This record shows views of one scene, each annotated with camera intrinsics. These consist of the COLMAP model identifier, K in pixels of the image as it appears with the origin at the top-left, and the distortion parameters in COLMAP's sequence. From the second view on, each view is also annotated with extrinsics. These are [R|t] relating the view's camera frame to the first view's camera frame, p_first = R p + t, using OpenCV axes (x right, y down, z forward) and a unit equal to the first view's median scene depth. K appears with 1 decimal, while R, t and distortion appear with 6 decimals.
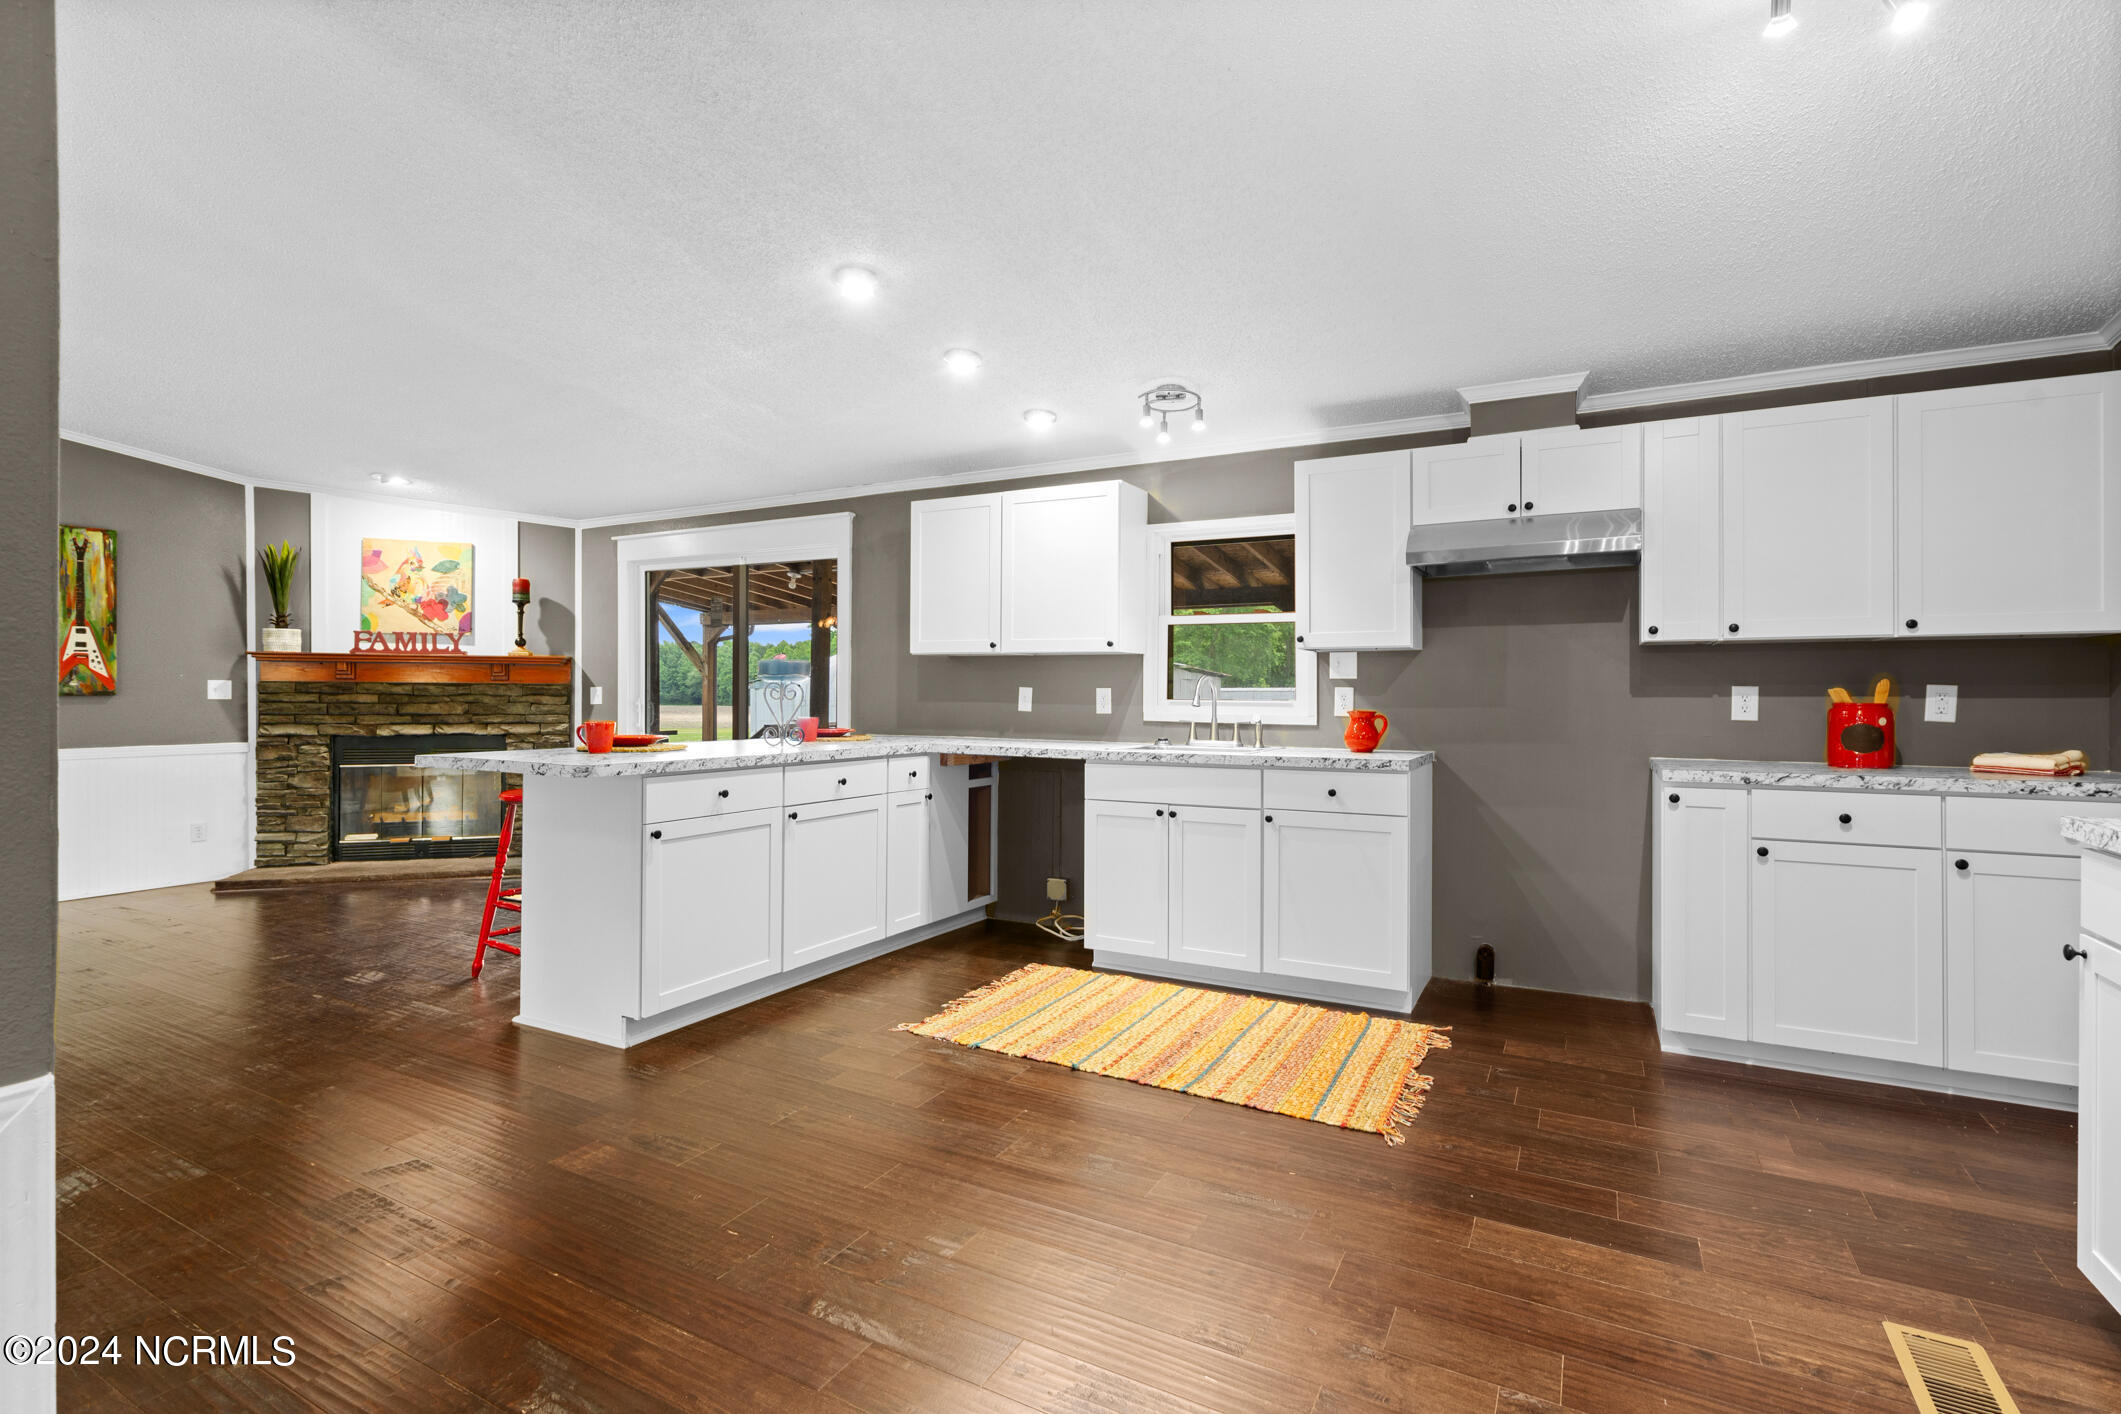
lens RADIAL K [[977.4, 0, 1064.9], [0, 977.4, 698.1], [0, 0, 1]] dist [-0.005571, -0.000305]
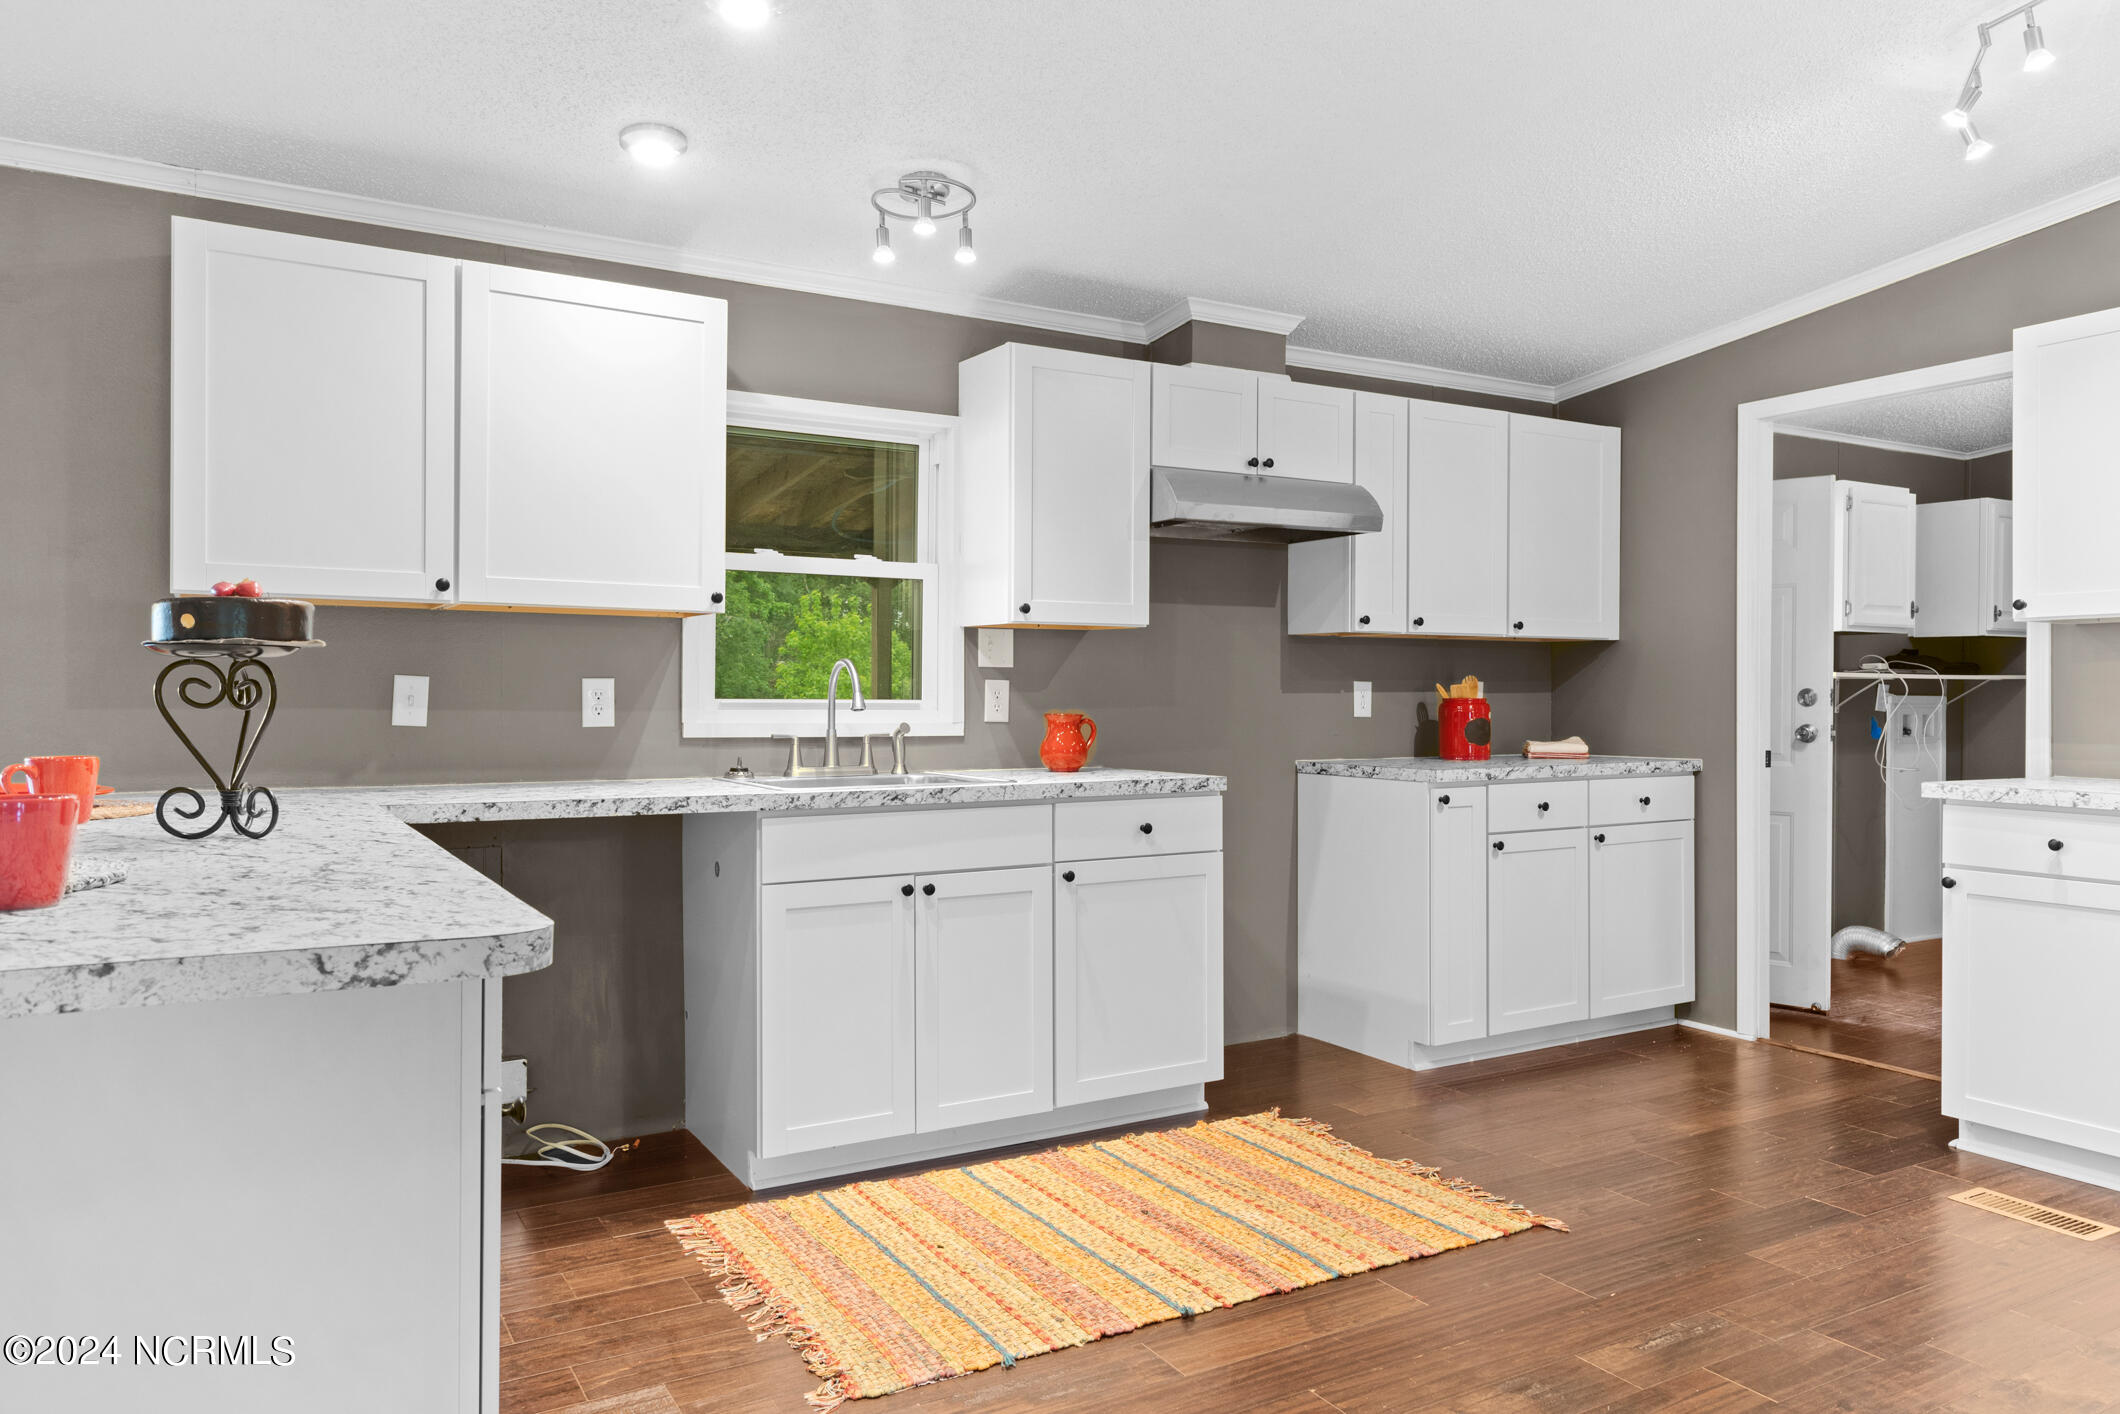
lens RADIAL K [[1425.8, 0, 1069.1], [0, 1425.8, 706.6], [0, 0, 1]] dist [0.000356, -0.002584]
pose [[0.520734, -0.011153, 0.853646, -0.621125], [0.002916, 0.999932, 0.011286, -0.003867], [-0.853714, -0.003388, 0.520731, 0.489823]]
